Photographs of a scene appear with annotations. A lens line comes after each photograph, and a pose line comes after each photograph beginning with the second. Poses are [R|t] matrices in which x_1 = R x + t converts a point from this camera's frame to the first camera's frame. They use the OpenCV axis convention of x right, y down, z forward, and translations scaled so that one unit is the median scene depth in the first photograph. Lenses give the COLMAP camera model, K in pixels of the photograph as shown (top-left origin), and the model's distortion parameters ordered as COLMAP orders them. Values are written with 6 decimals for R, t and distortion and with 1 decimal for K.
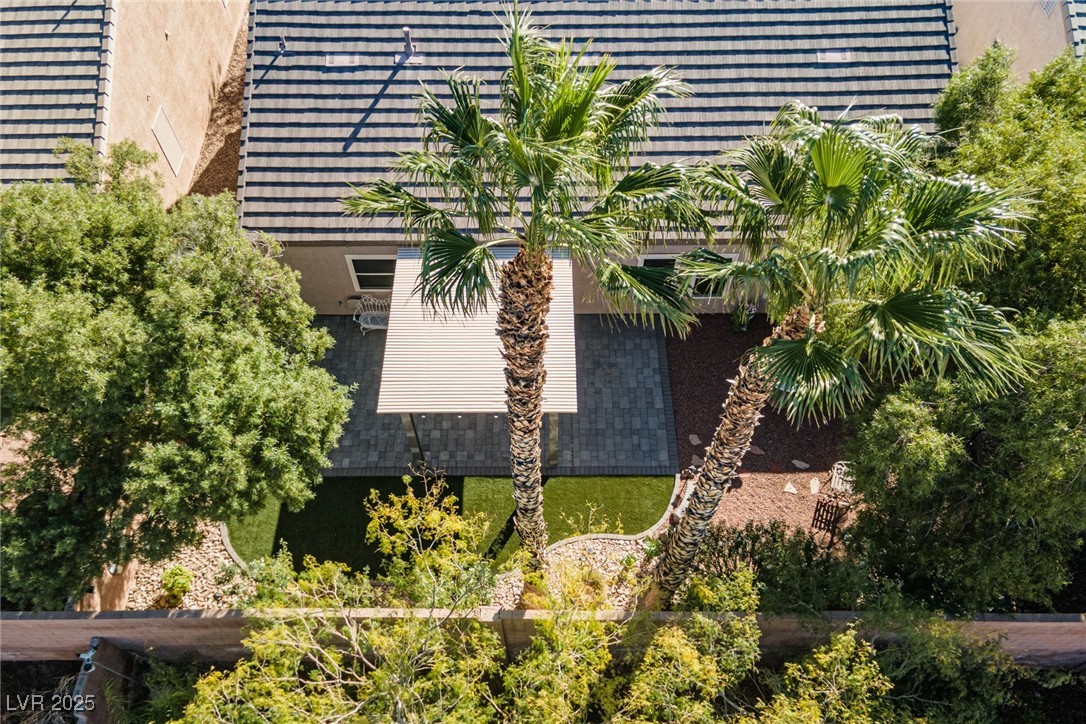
lens RADIAL K [[783.7, 0, 543.2], [0, 783.7, 376.6], [0, 0, 1]] dist [0.031983, 0.032747]
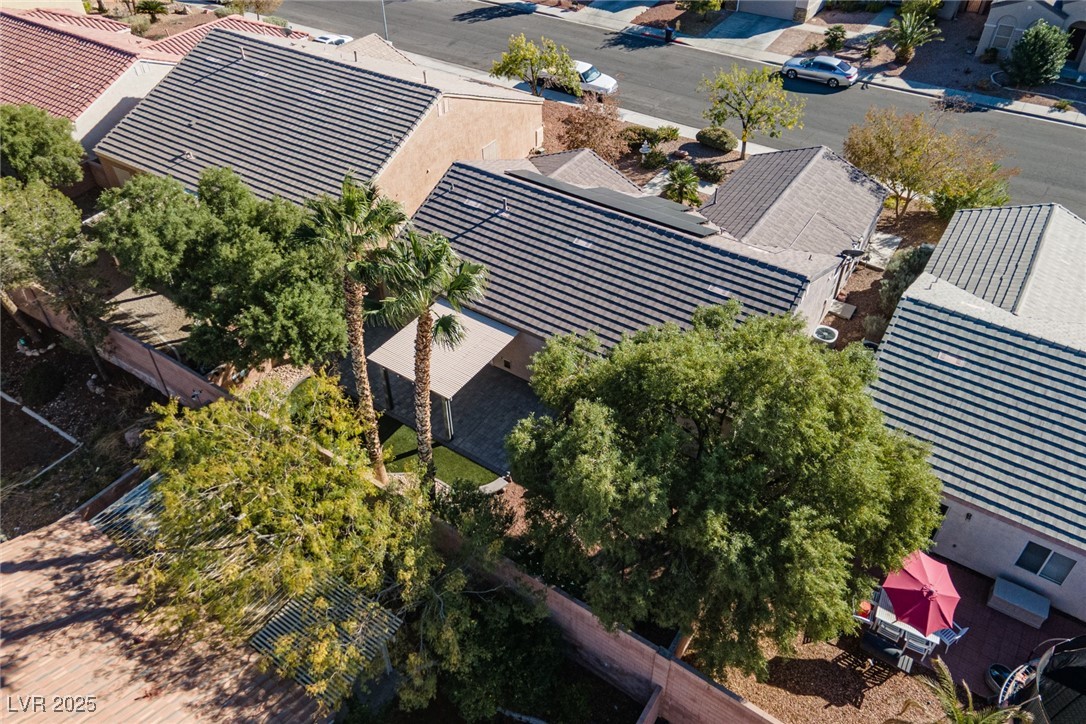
lens RADIAL K [[809.8, 0, 543.0], [0, 809.8, 362.0], [0, 0, 1]] dist [0.059036, 0.004481]
pose [[0.823865, 0.367547, -0.431457, 0.826098], [-0.466754, 0.871816, -0.148588, 0.122805], [0.321538, 0.323801, 0.889813, -0.500354]]
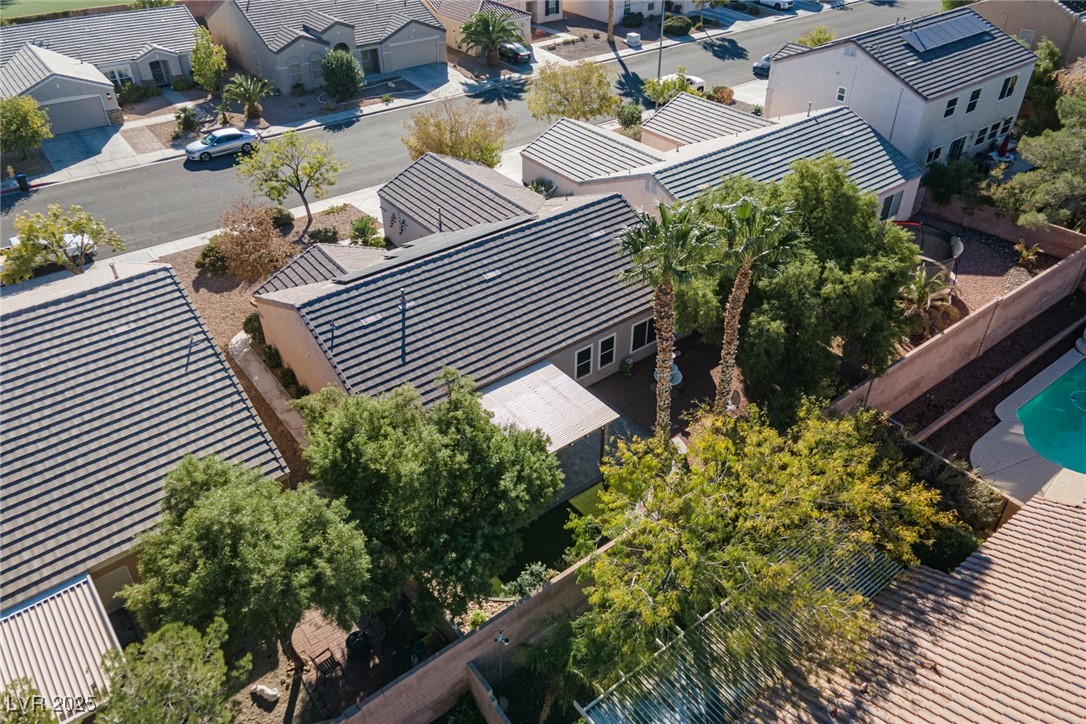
lens RADIAL K [[778.7, 0, 546.3], [0, 778.7, 396.1], [0, 0, 1]] dist [0.022413, 0.040497]
pose [[0.784387, -0.380746, 0.489663, -0.820384], [0.512594, 0.842414, -0.166087, 0.186847], [-0.349262, 0.381275, 0.855947, -0.445075]]
